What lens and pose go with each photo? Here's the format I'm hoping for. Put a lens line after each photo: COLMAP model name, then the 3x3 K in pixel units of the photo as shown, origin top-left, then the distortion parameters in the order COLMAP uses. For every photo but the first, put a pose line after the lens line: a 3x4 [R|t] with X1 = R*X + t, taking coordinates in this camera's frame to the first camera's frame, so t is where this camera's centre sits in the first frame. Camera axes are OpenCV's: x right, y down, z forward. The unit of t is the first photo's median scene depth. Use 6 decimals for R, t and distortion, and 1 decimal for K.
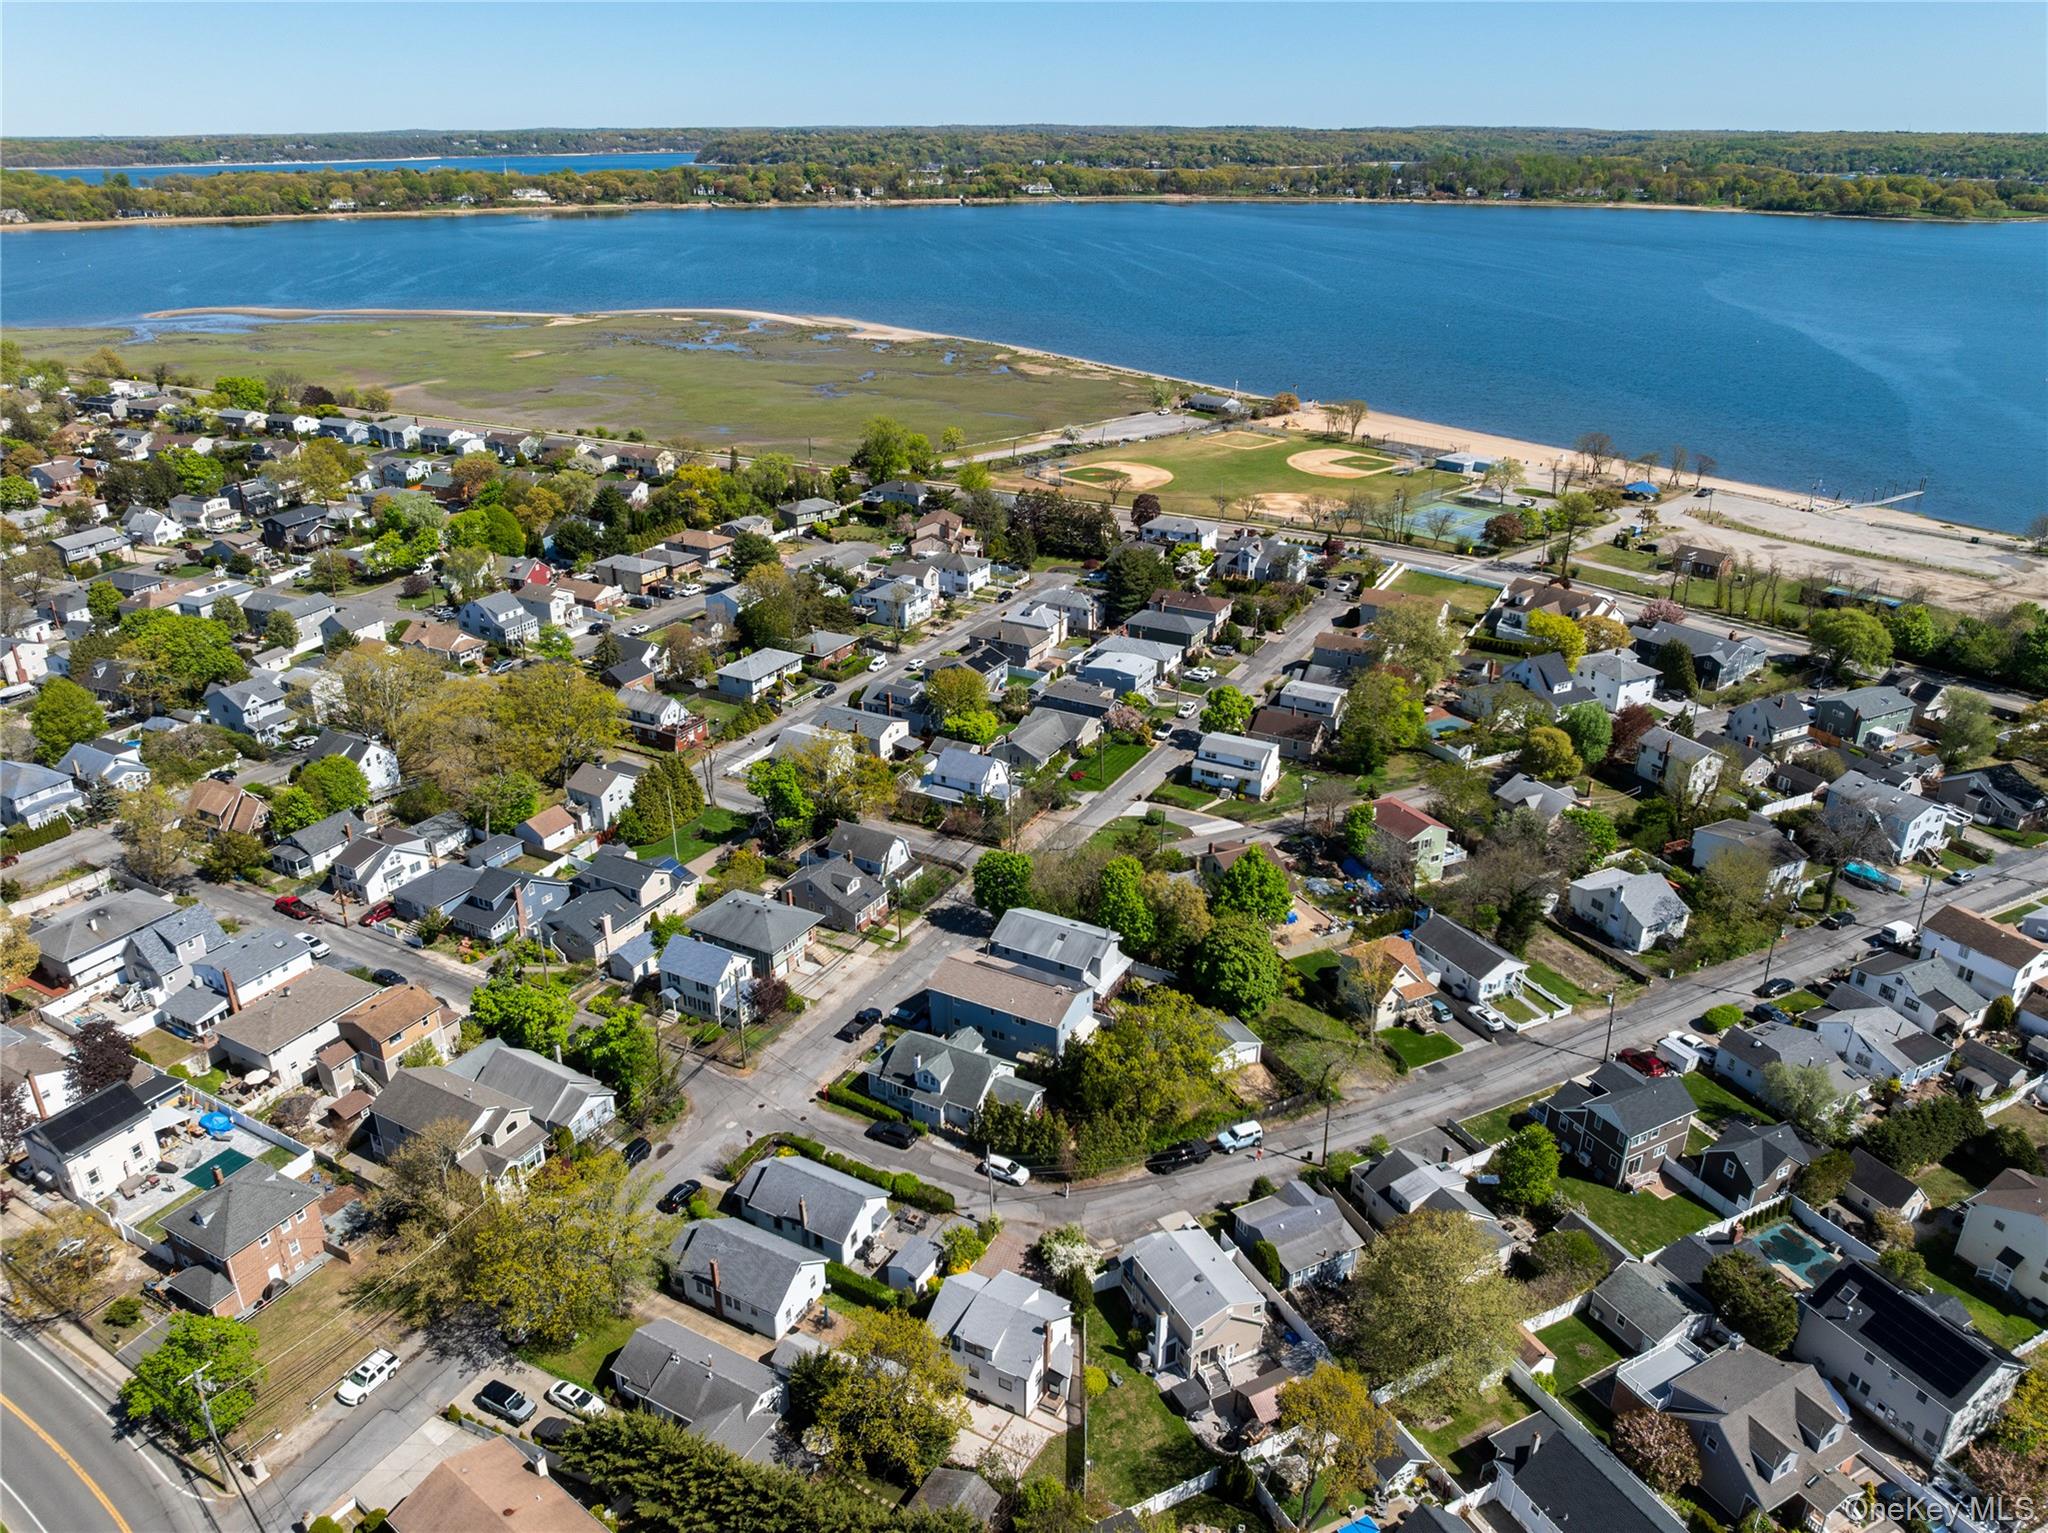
lens RADIAL K [[1448.0, 0, 1016.3], [0, 1448.0, 765.9], [0, 0, 1]] dist [-0.036150, -0.003202]
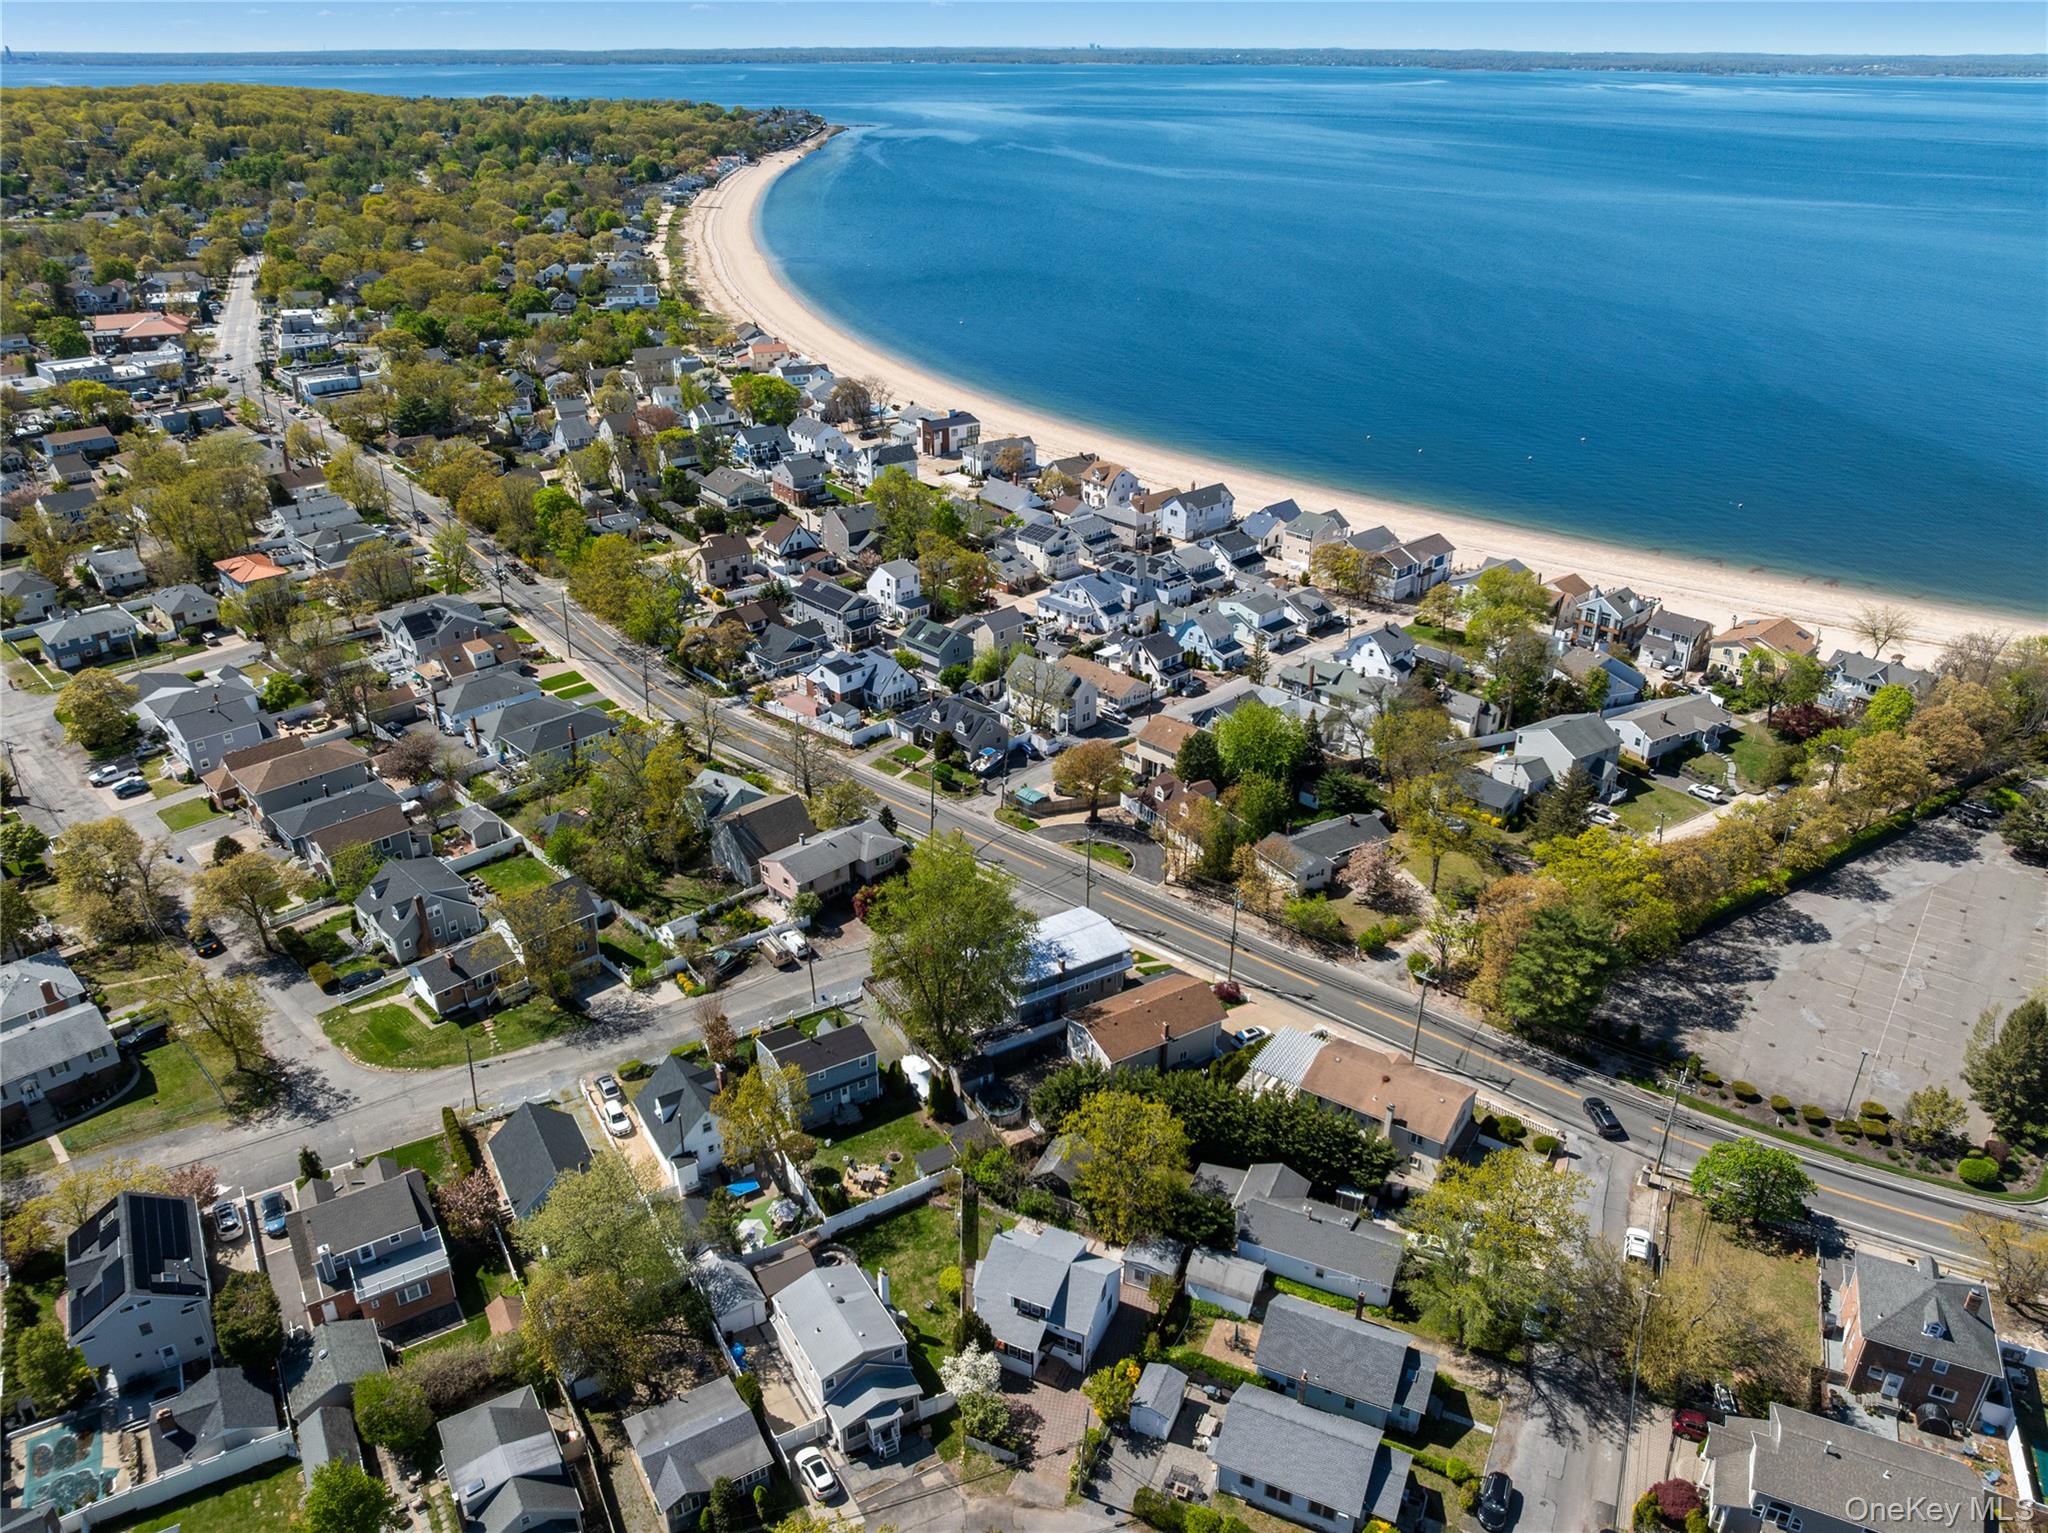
lens RADIAL K [[1448.0, 0, 1016.3], [0, 1448.0, 765.9], [0, 0, 1]] dist [-0.036150, -0.003202]
pose [[-0.996877, 0.032974, -0.071757, 0.034943], [-0.033750, 0.643605, 0.764614, -0.302286], [0.071395, 0.764647, -0.640482, 0.690432]]
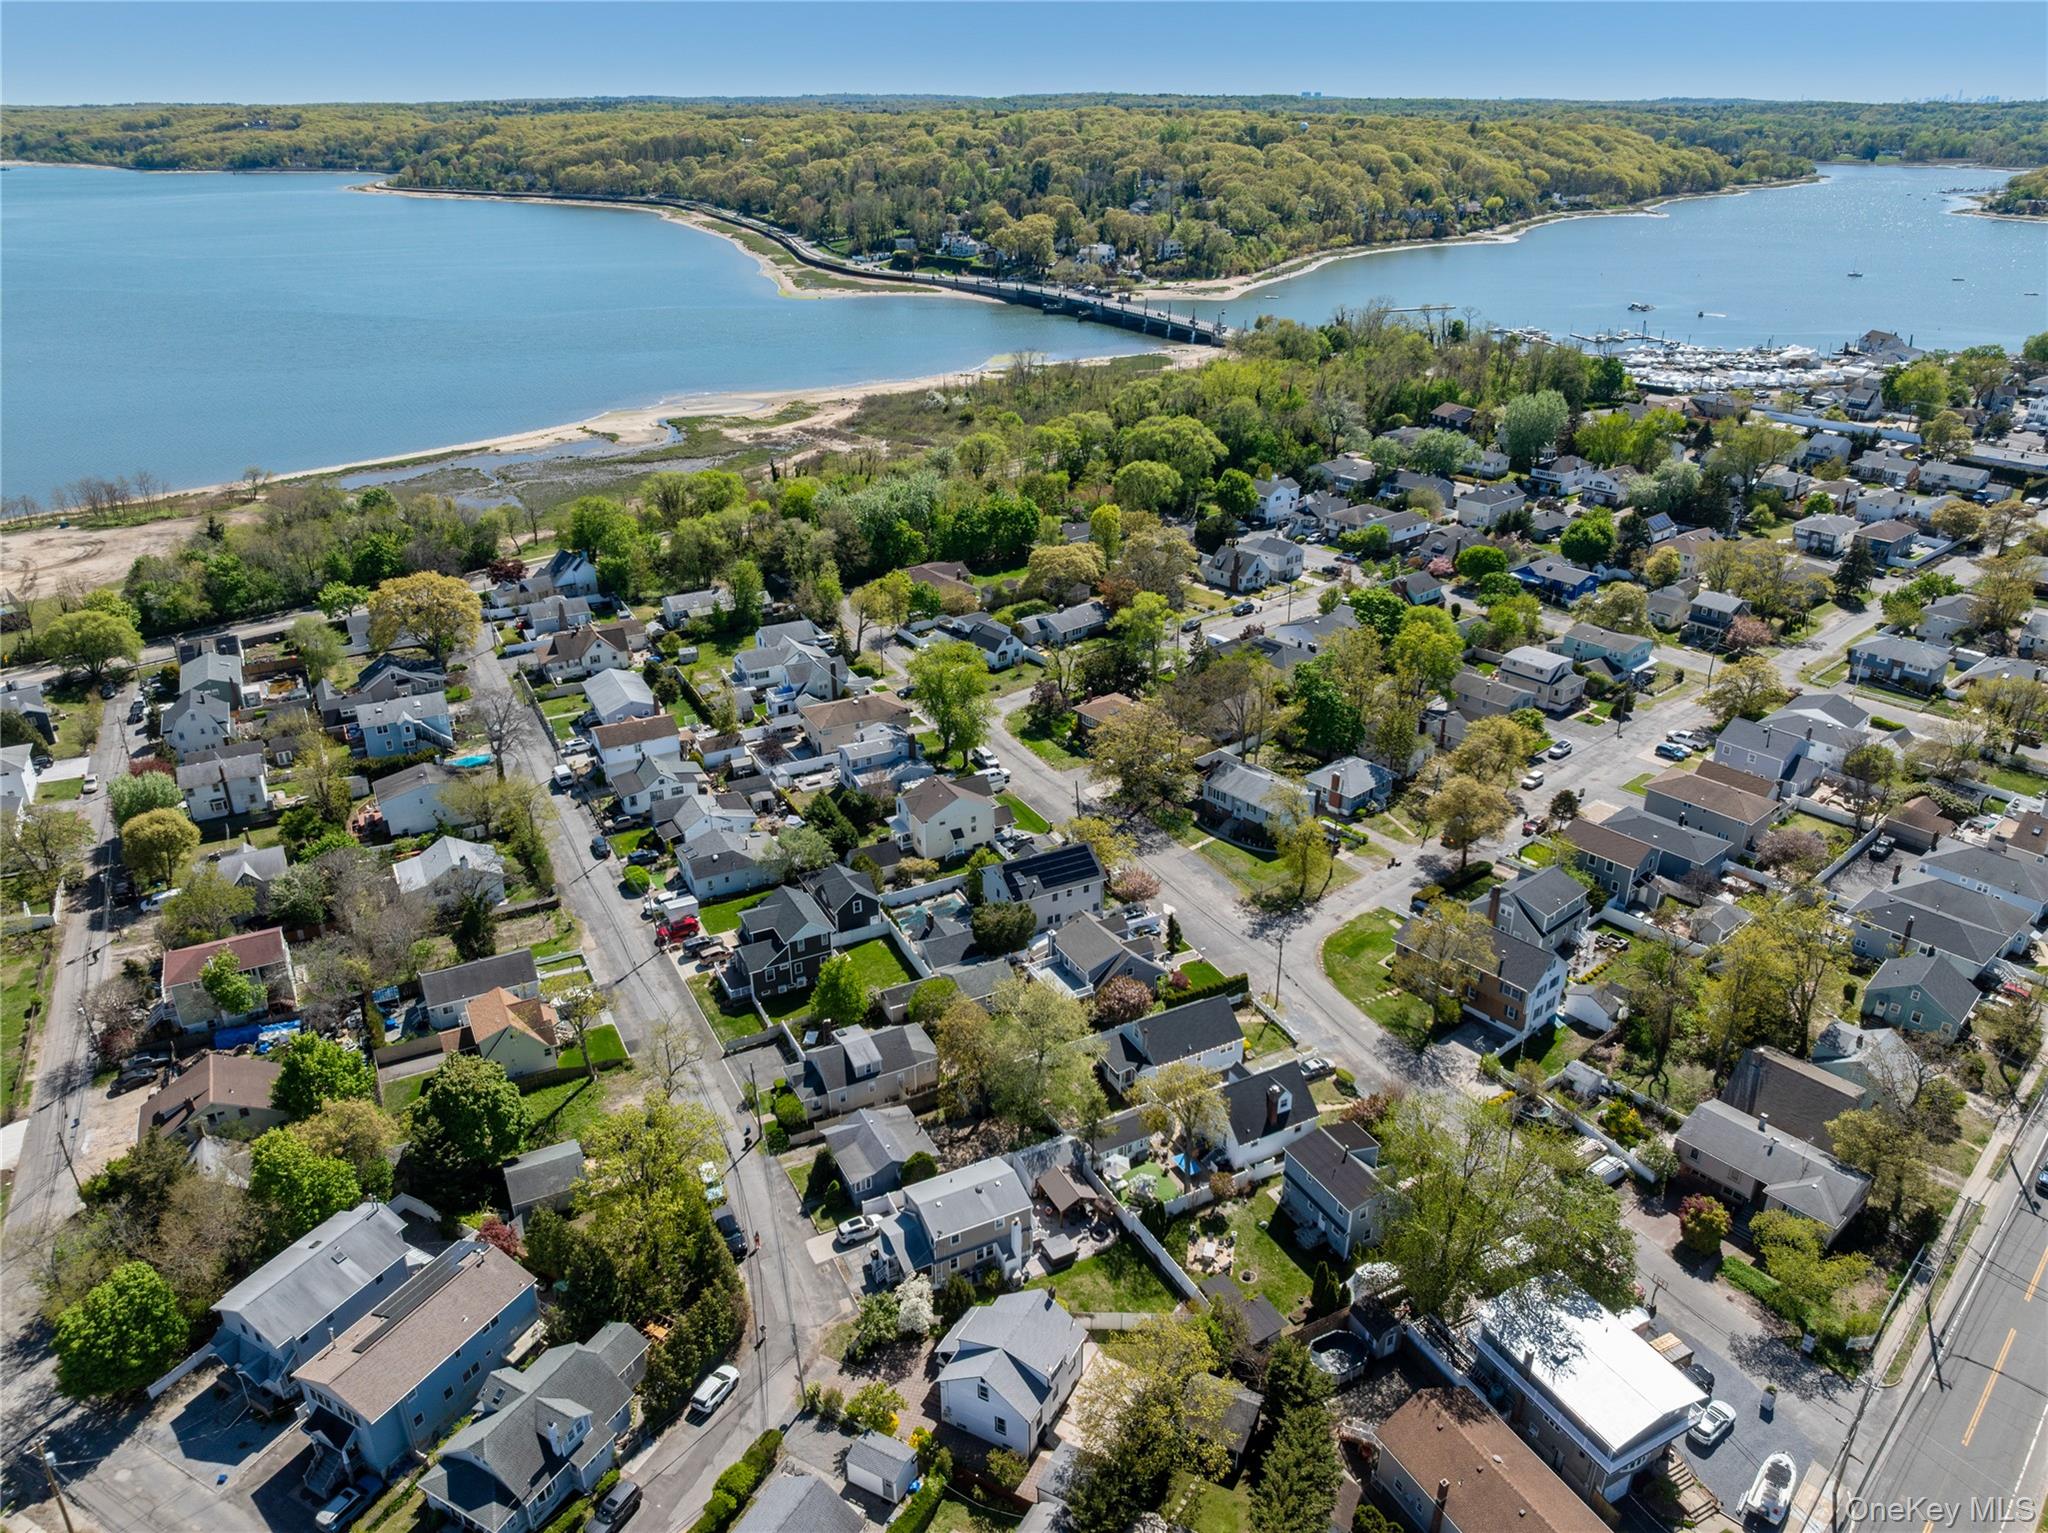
lens RADIAL K [[1448.0, 0, 1016.3], [0, 1448.0, 765.9], [0, 0, 1]] dist [-0.036150, -0.003202]
pose [[-0.011527, -0.421125, 0.906929, -0.361761], [0.408160, 0.826008, 0.388737, -0.155315], [-0.912838, 0.374653, 0.162365, 0.352984]]
